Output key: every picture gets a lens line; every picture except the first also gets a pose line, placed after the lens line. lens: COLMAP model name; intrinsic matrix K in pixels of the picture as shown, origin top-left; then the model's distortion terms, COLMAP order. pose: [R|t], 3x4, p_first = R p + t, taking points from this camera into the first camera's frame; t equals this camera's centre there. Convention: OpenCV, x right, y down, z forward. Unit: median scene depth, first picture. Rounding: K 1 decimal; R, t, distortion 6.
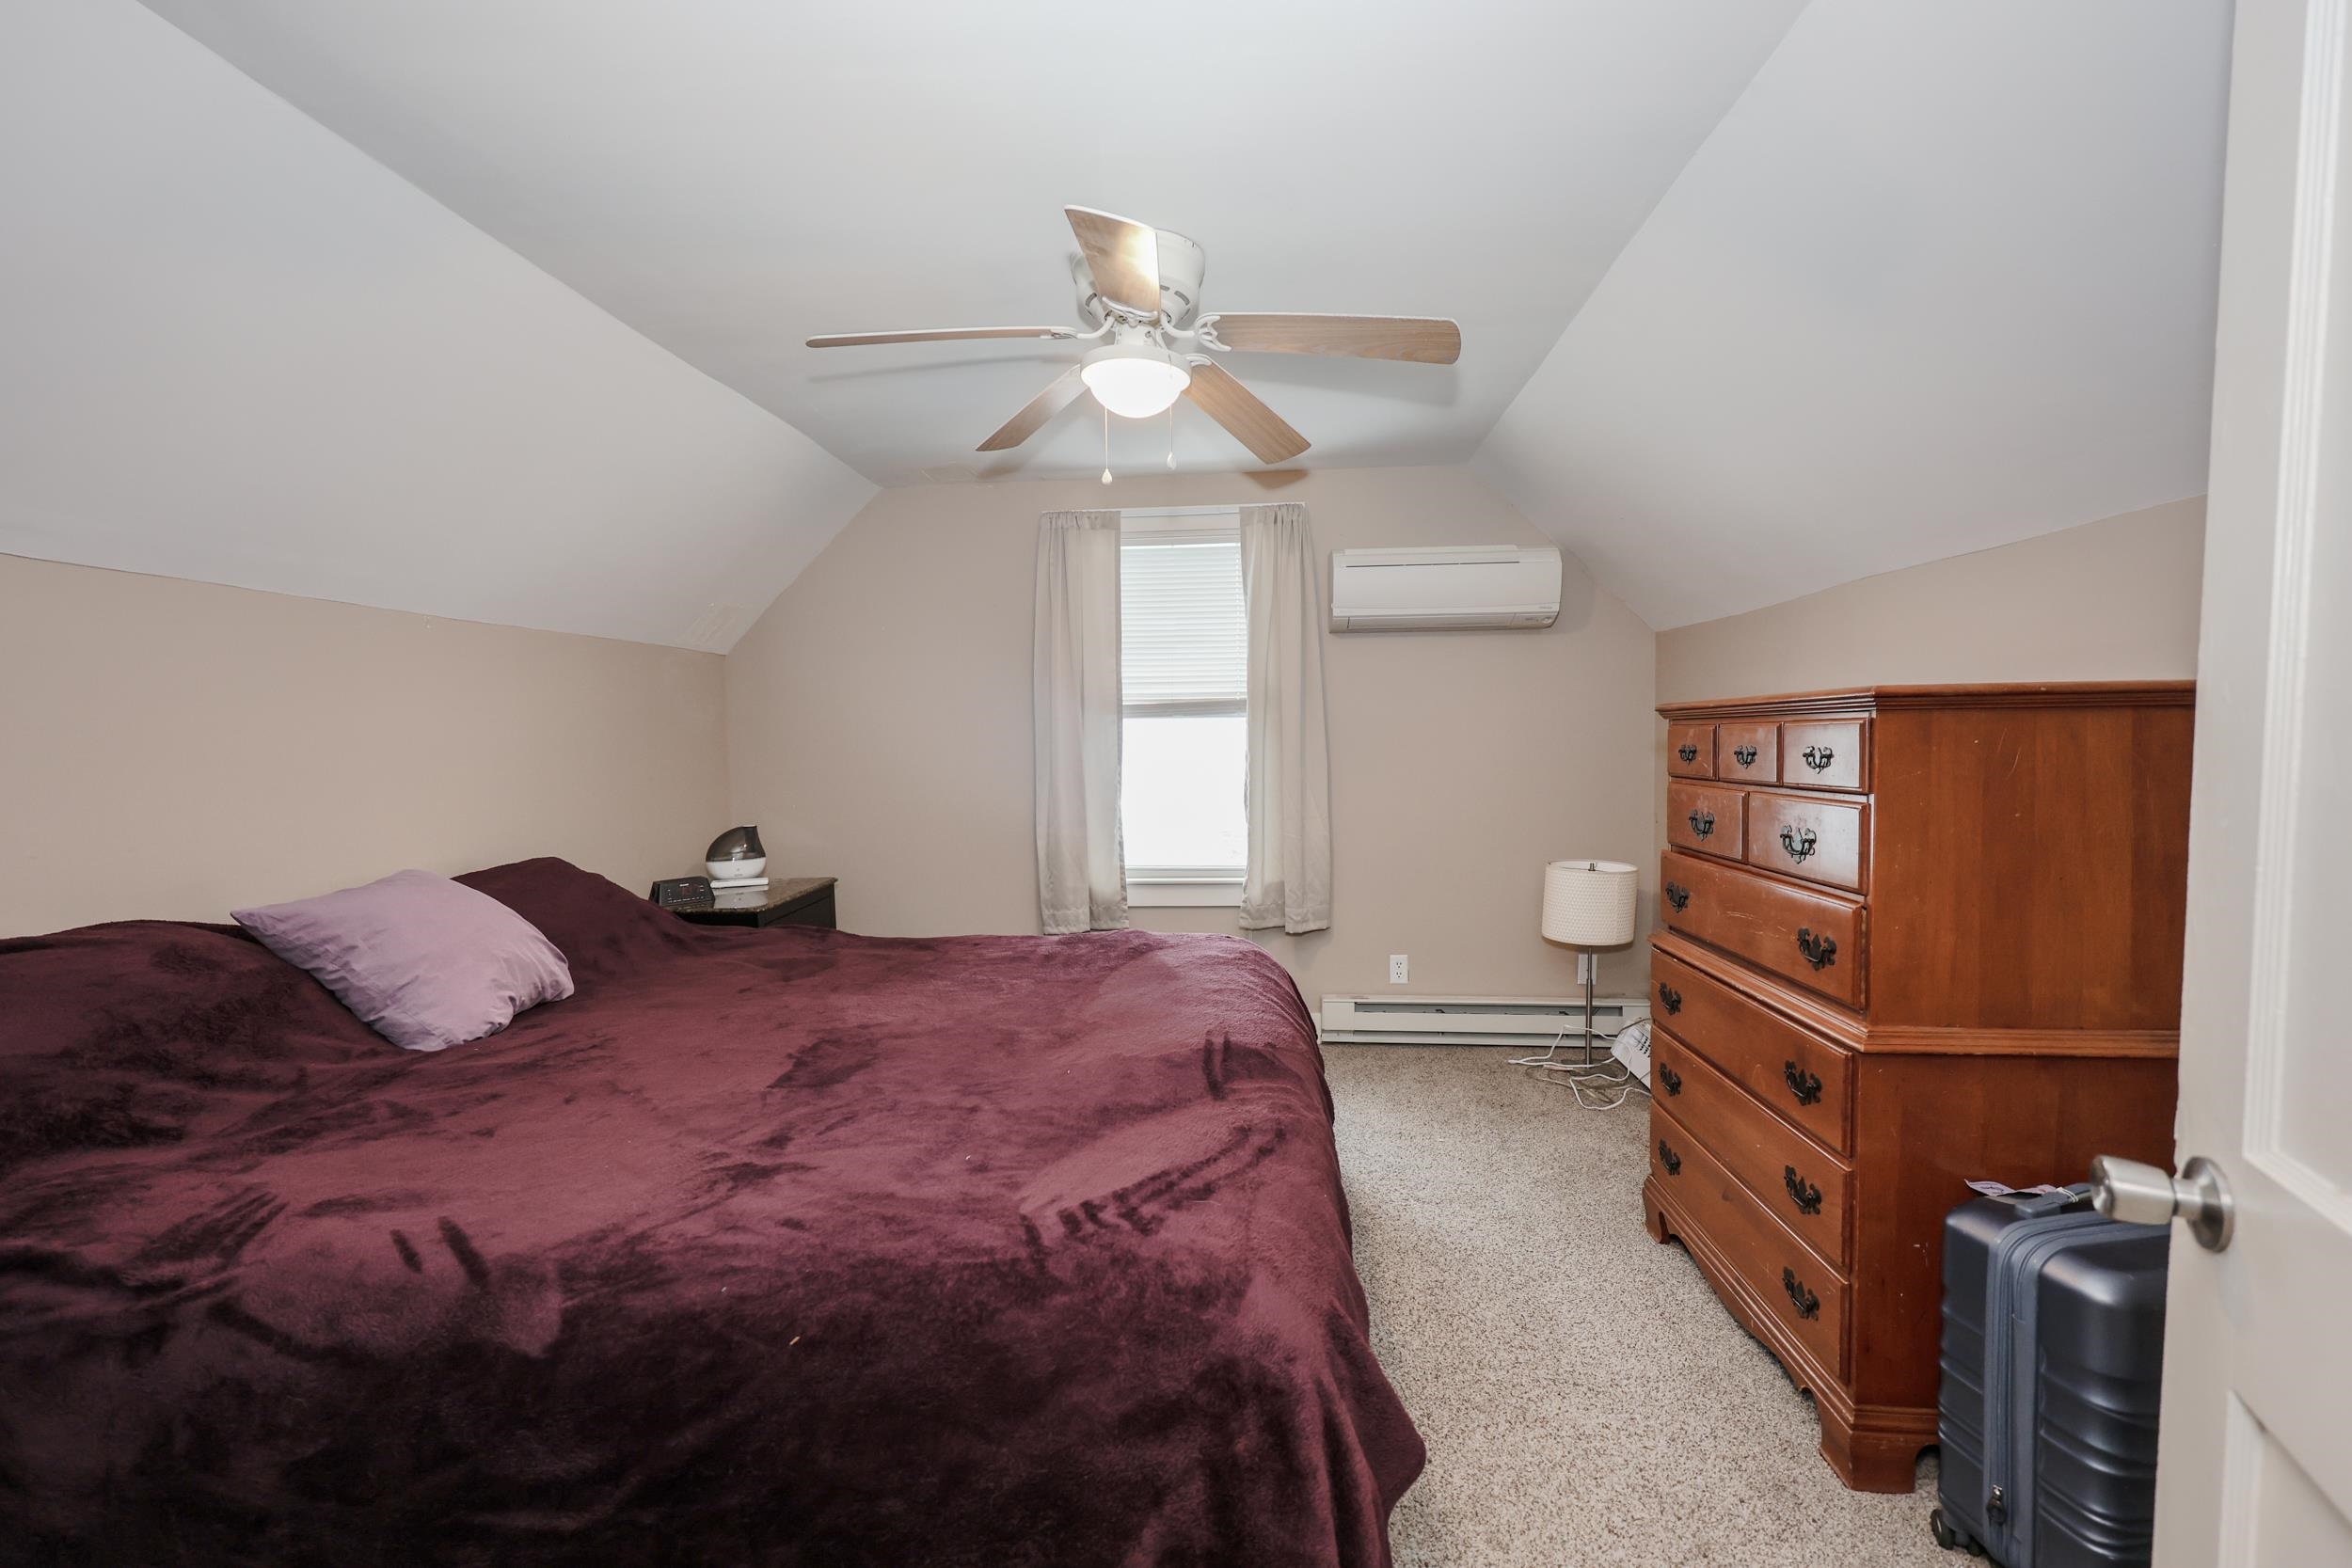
lens RADIAL K [[937.1, 0, 1162.0], [0, 937.1, 788.1], [0, 0, 1]] dist [0.010309, -0.000187]
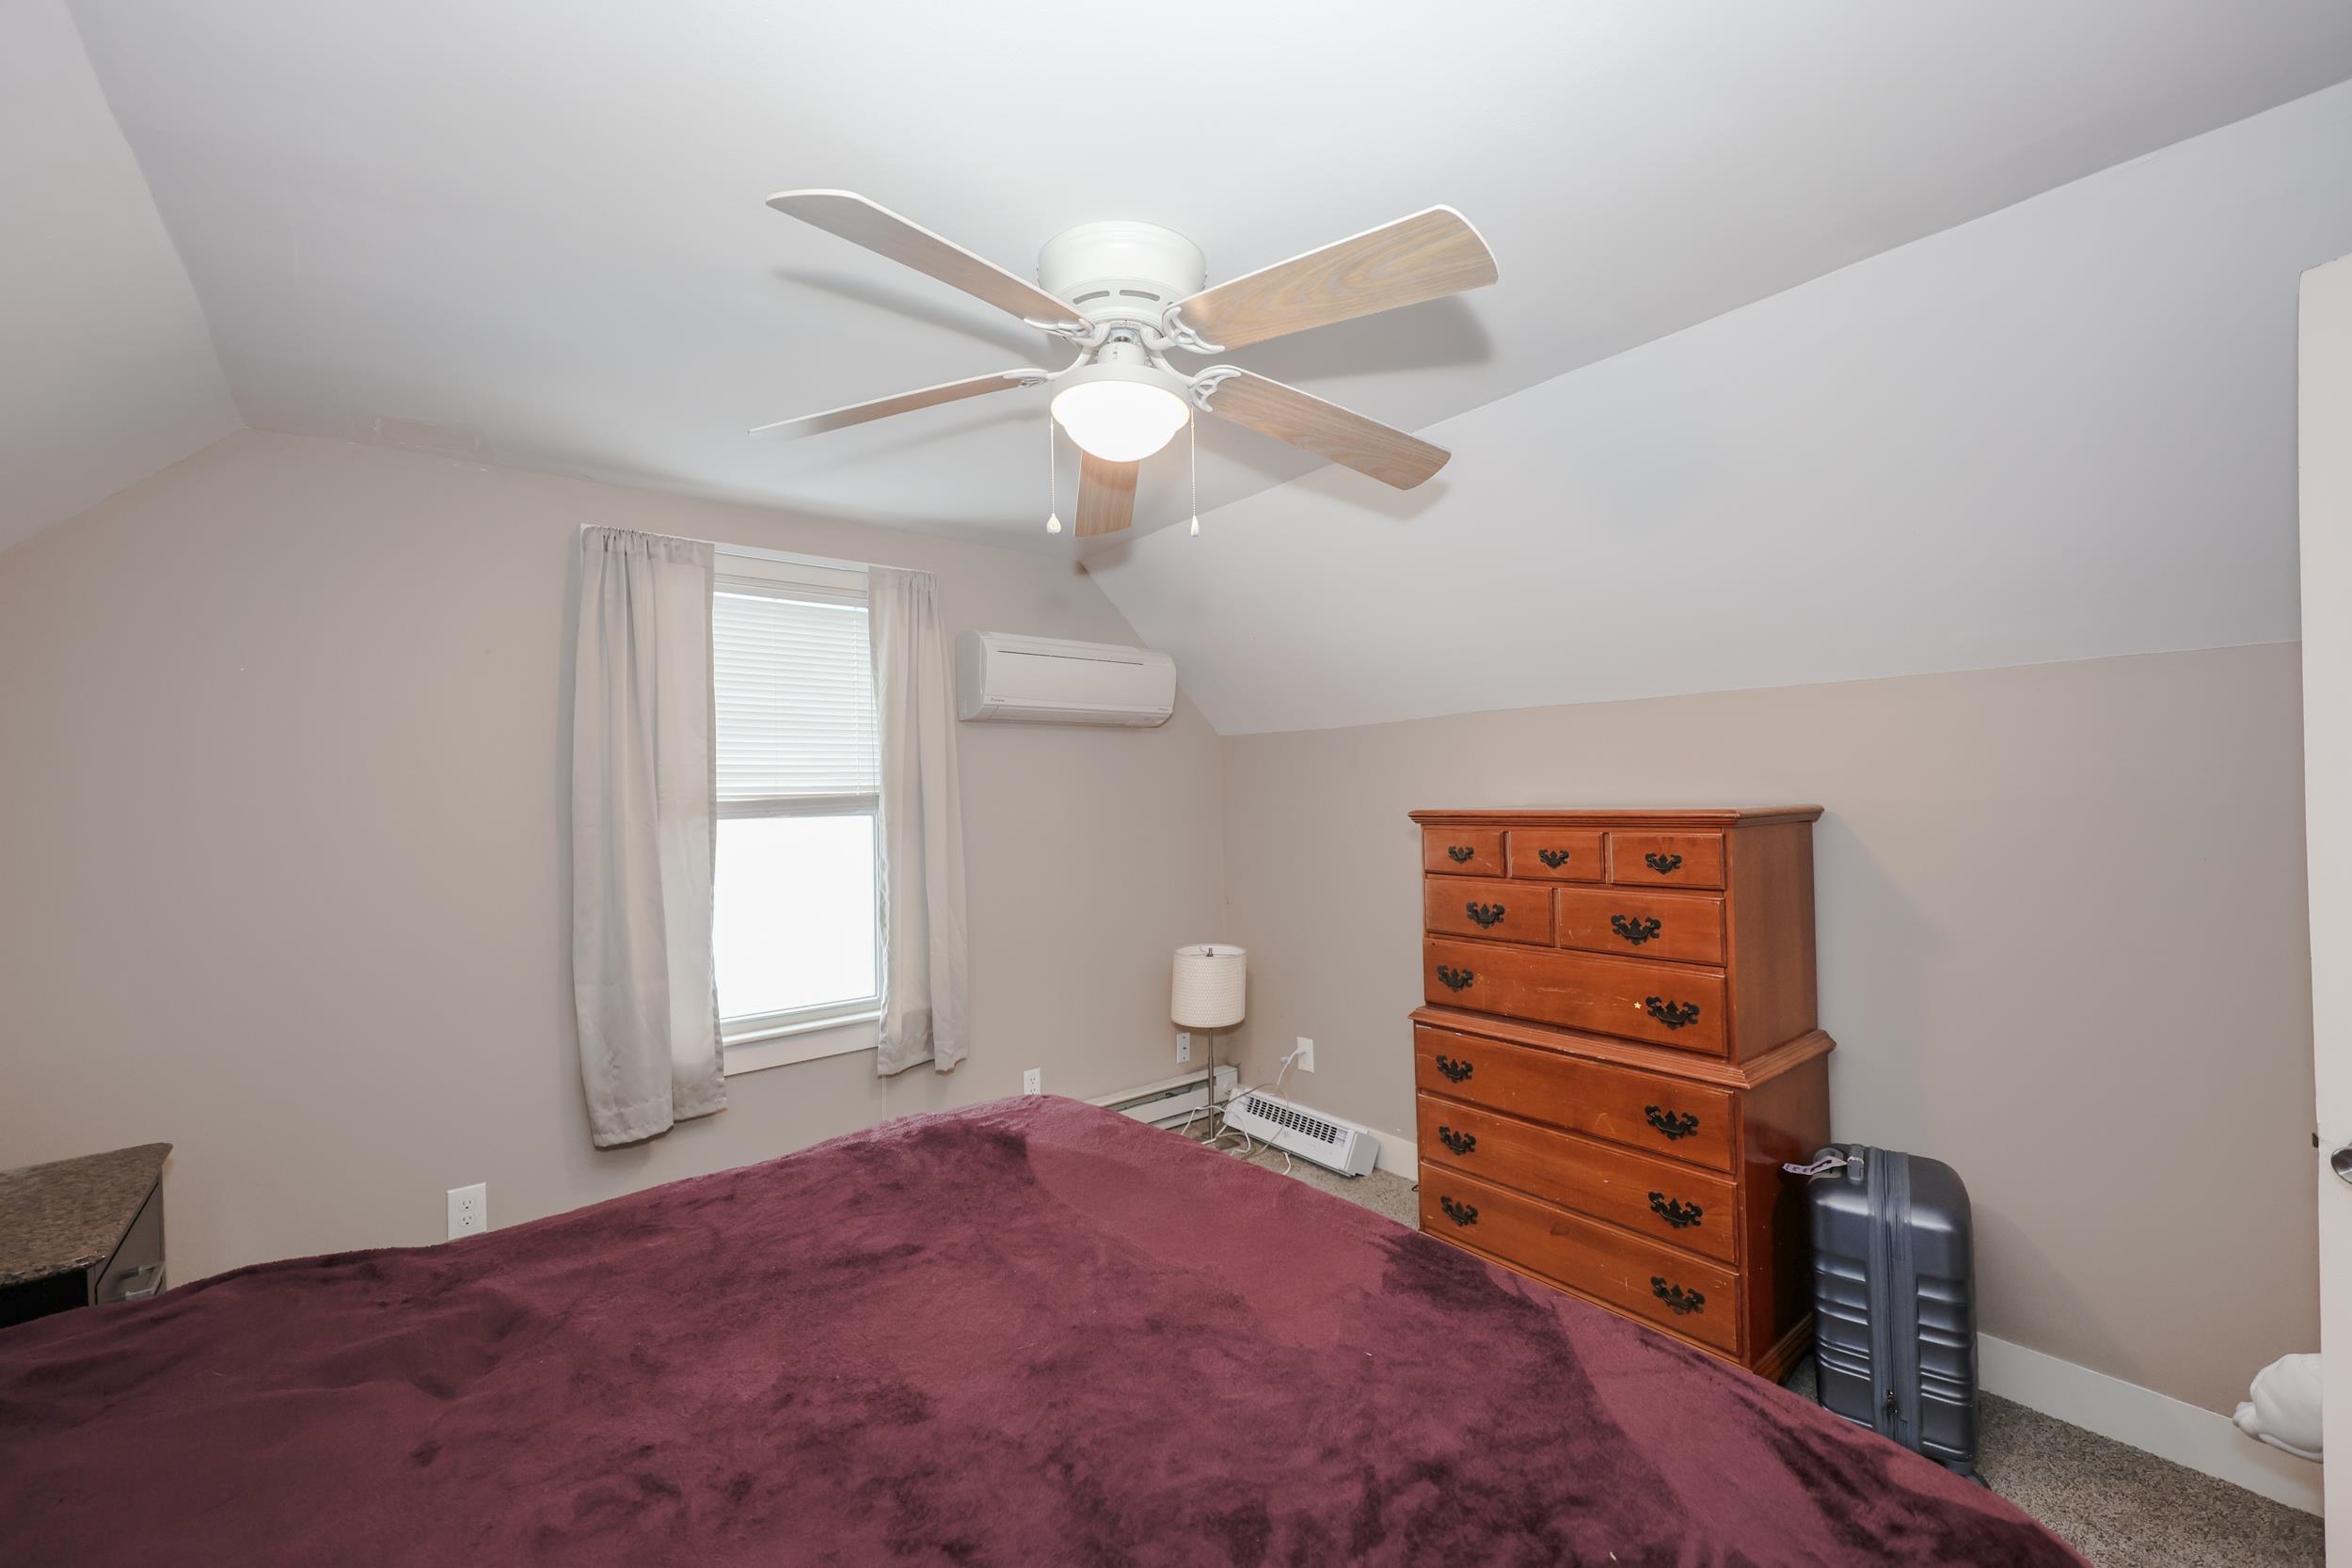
lens RADIAL K [[937.1, 0, 1162.0], [0, 937.1, 788.1], [0, 0, 1]] dist [0.010309, -0.000187]
pose [[0.732281, 0.002350, 0.680999, -0.298553], [0.050281, 0.997078, -0.057509, -0.041186], [-0.679144, 0.076354, 0.730023, 0.227505]]
